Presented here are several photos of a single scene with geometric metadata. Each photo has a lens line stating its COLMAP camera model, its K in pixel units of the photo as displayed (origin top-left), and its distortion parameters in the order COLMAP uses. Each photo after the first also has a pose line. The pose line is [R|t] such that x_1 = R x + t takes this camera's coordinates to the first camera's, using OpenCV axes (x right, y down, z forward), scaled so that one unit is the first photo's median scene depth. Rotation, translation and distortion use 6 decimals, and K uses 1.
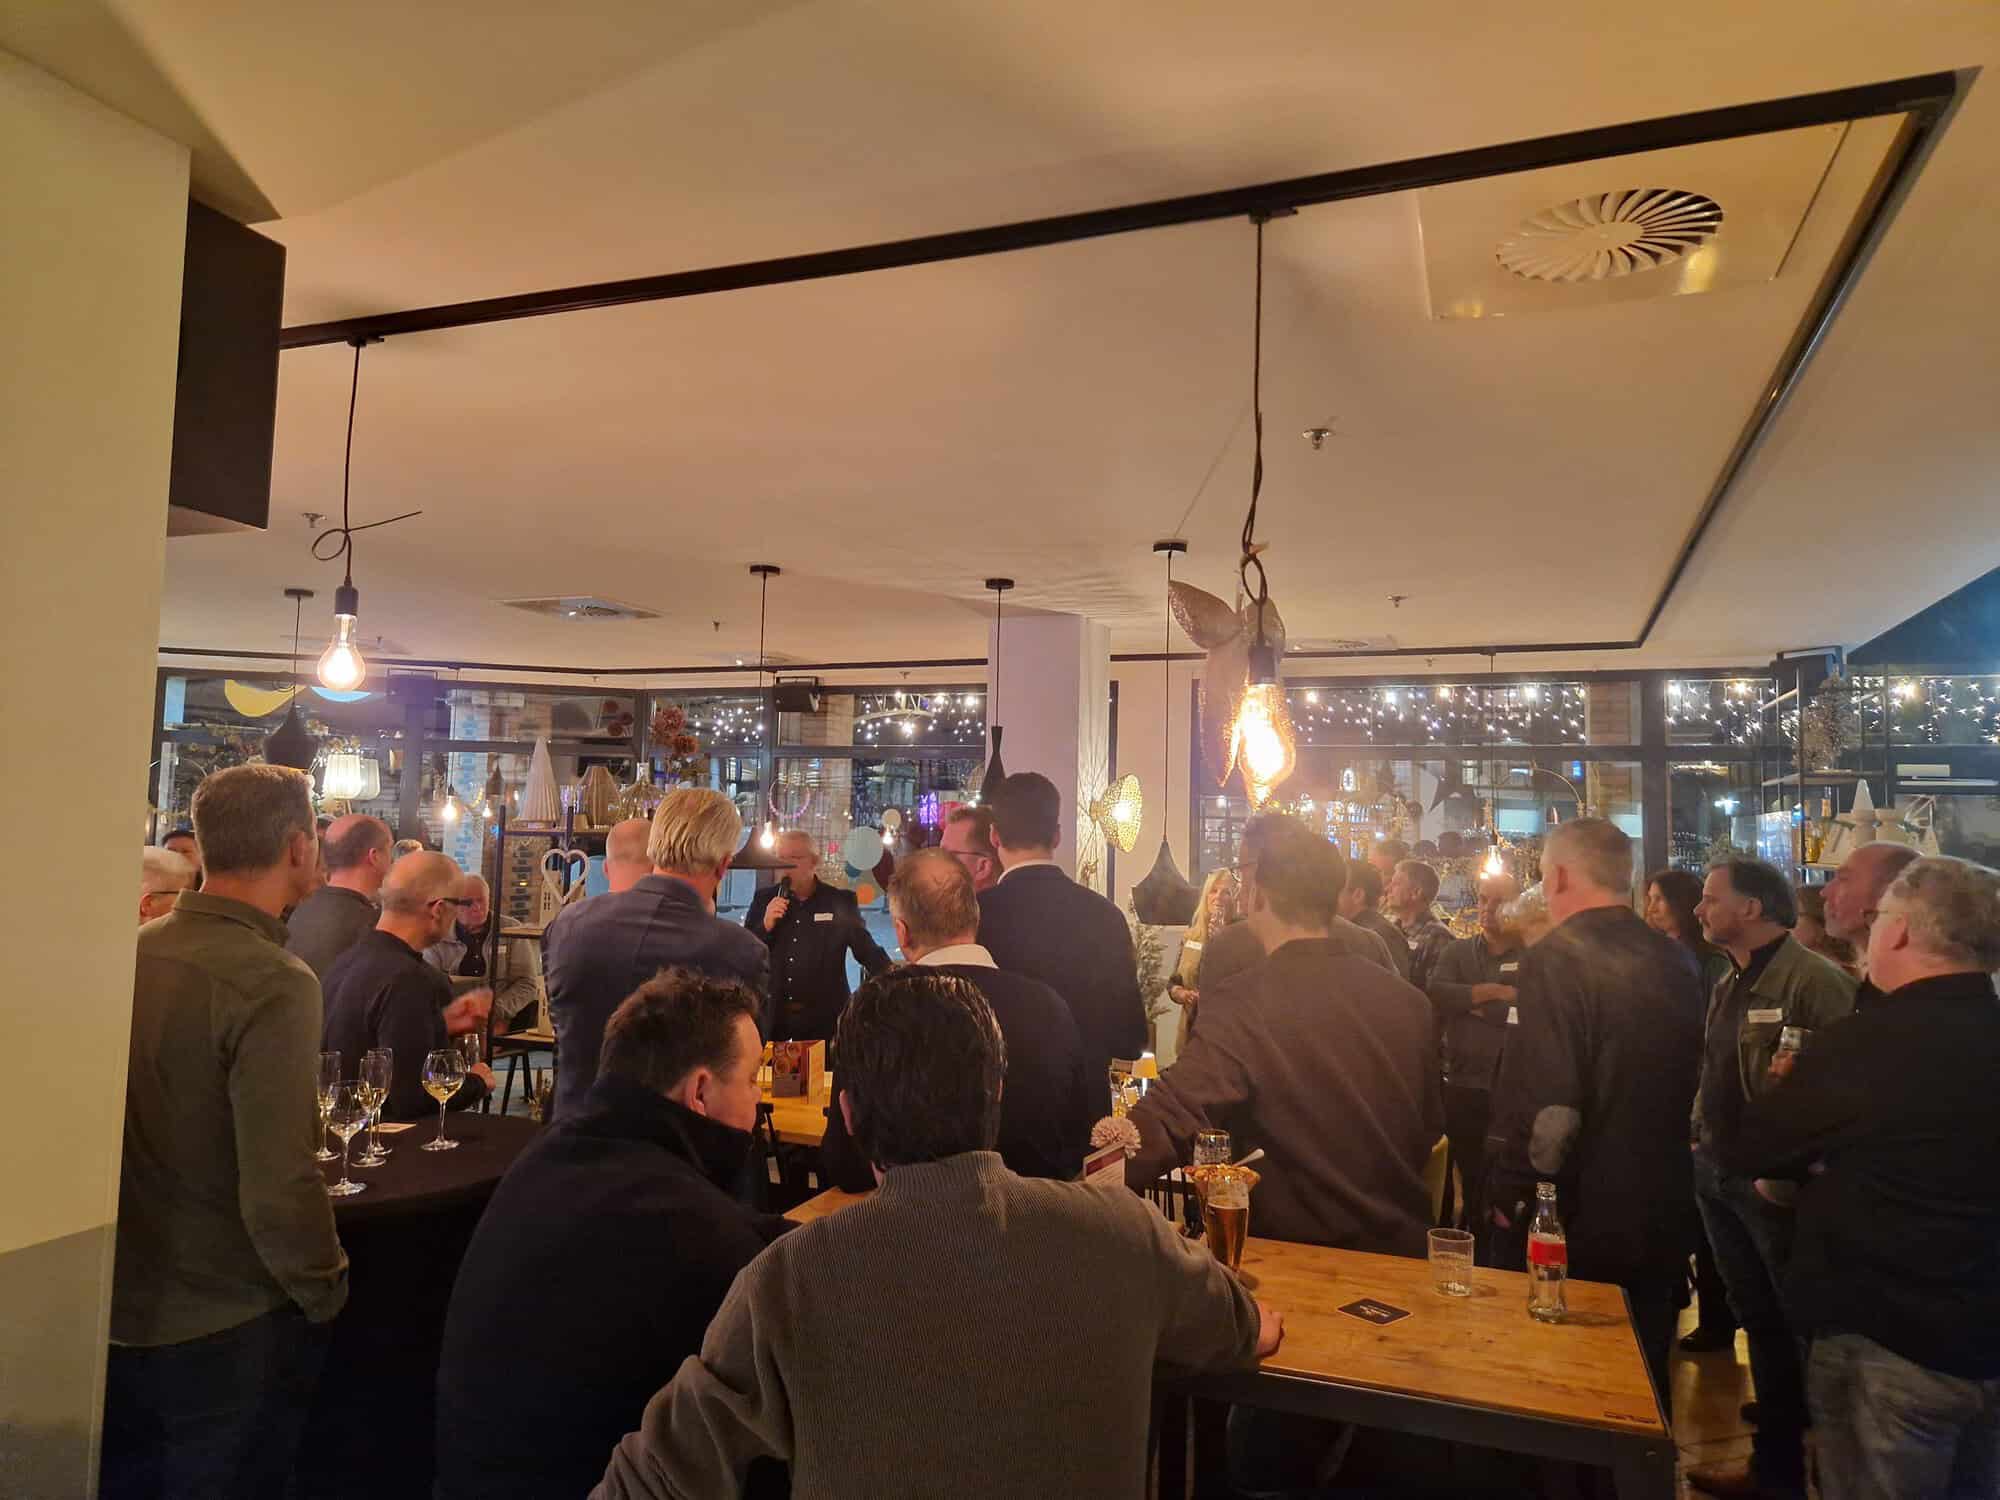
lens RADIAL K [[1314.8, 0, 1000.0], [0, 1314.8, 750.0], [0, 0, 1]] dist [0.095999, -0.081467]
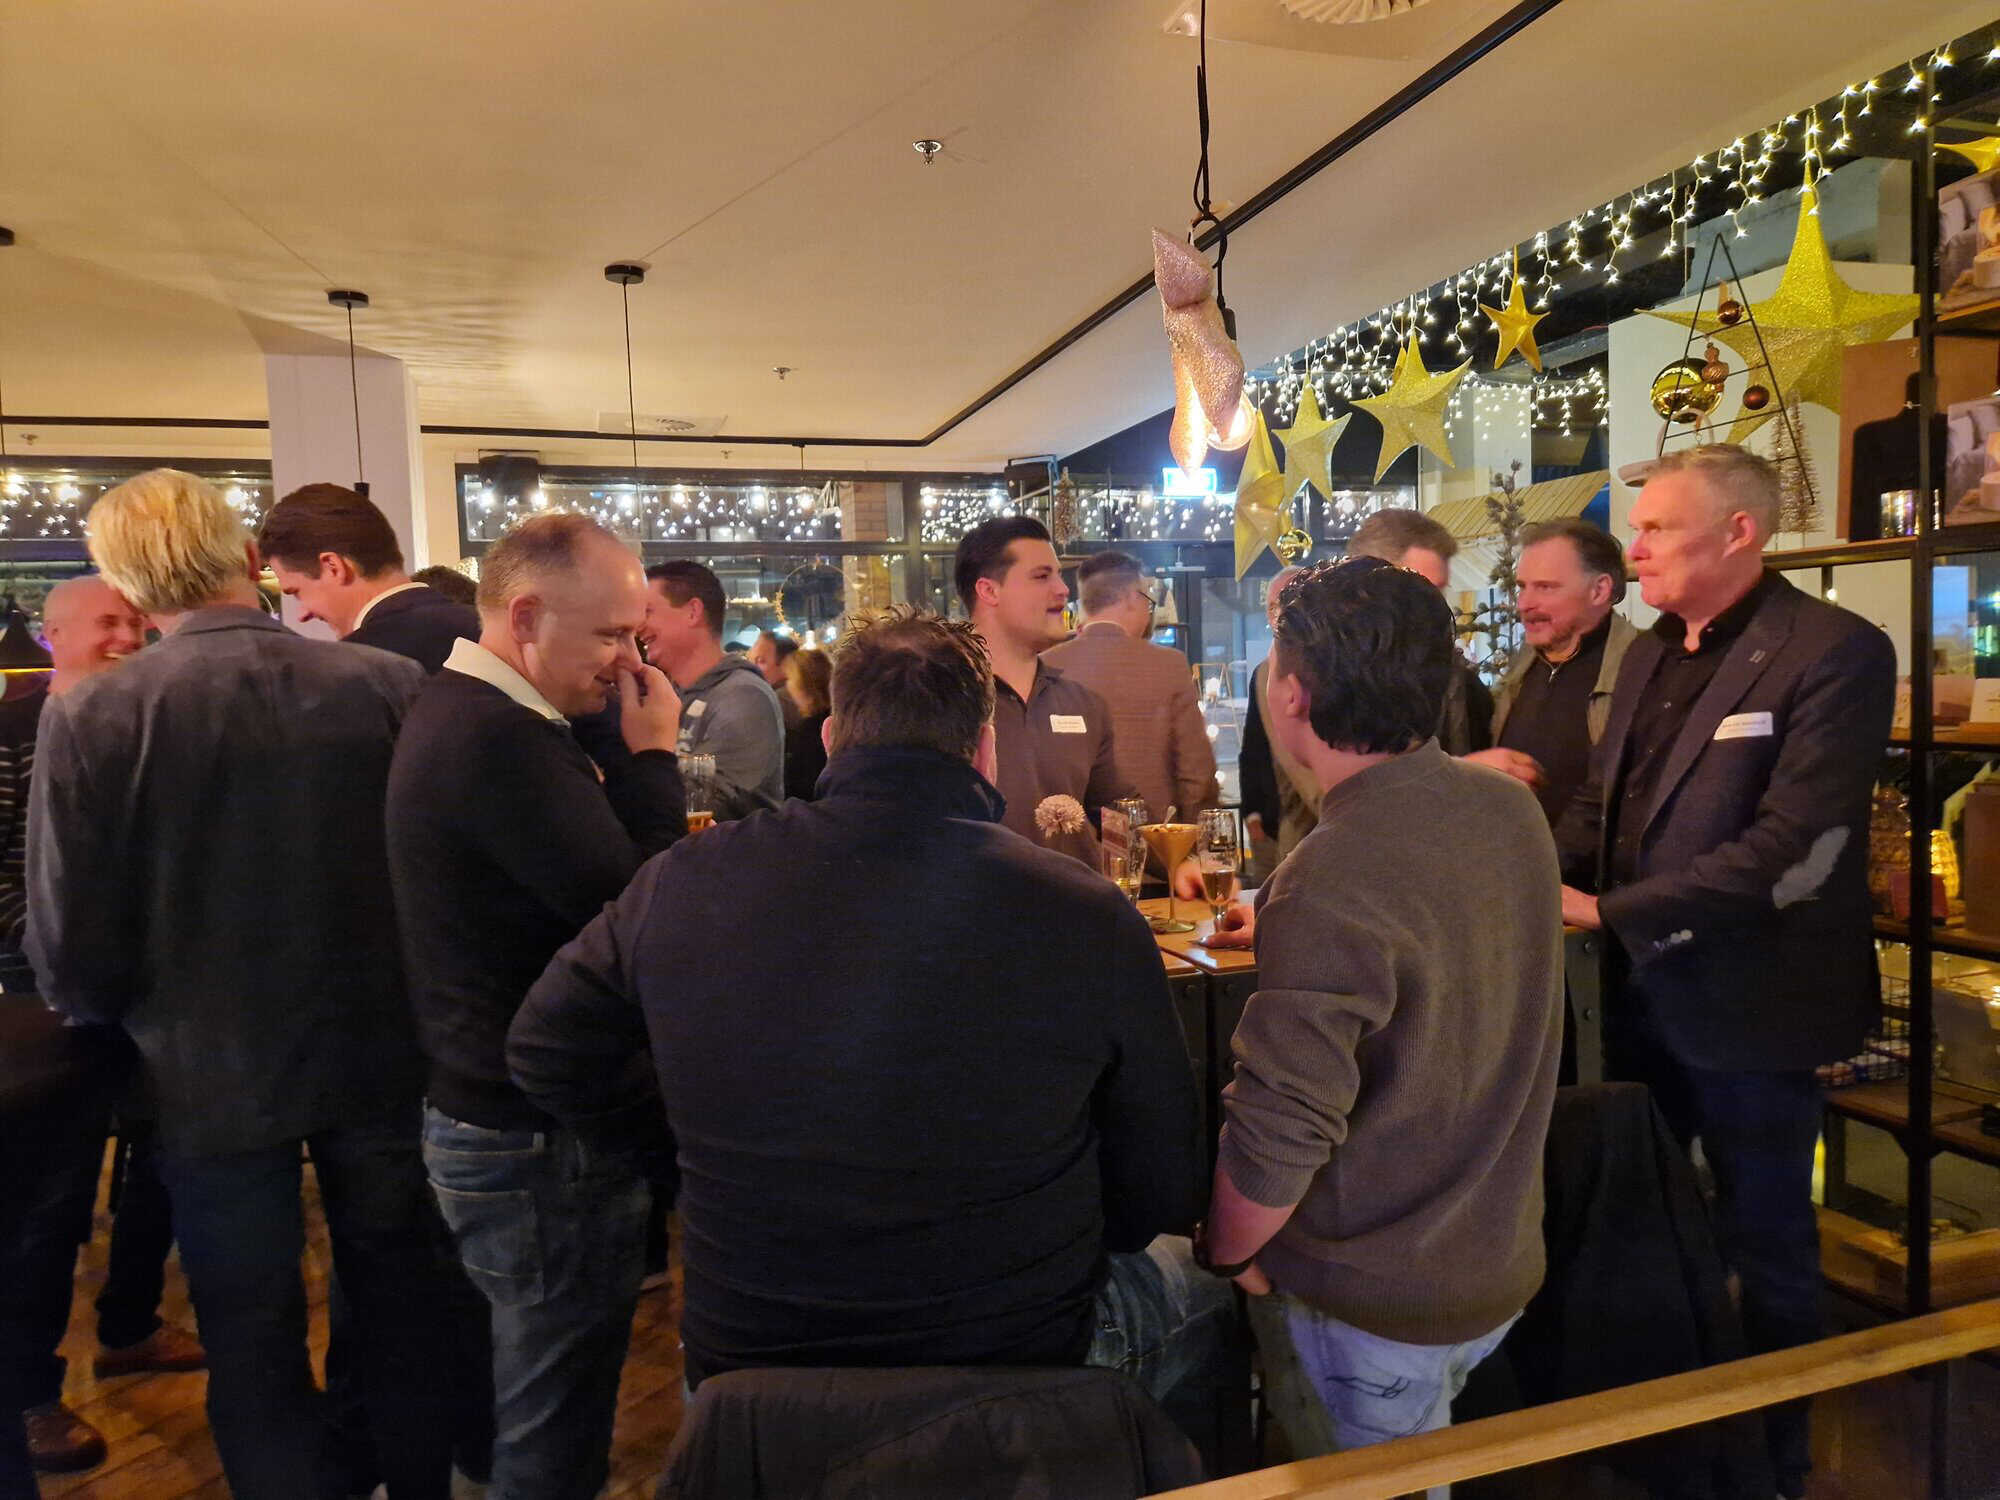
lens RADIAL K [[1314.8, 0, 1000.0], [0, 1314.8, 750.0], [0, 0, 1]] dist [0.095999, -0.081467]
pose [[0.778236, -0.088903, 0.621646, -0.118530], [0.014078, 0.992149, 0.124265, 0.025421], [-0.627814, -0.087956, 0.773378, 0.059212]]
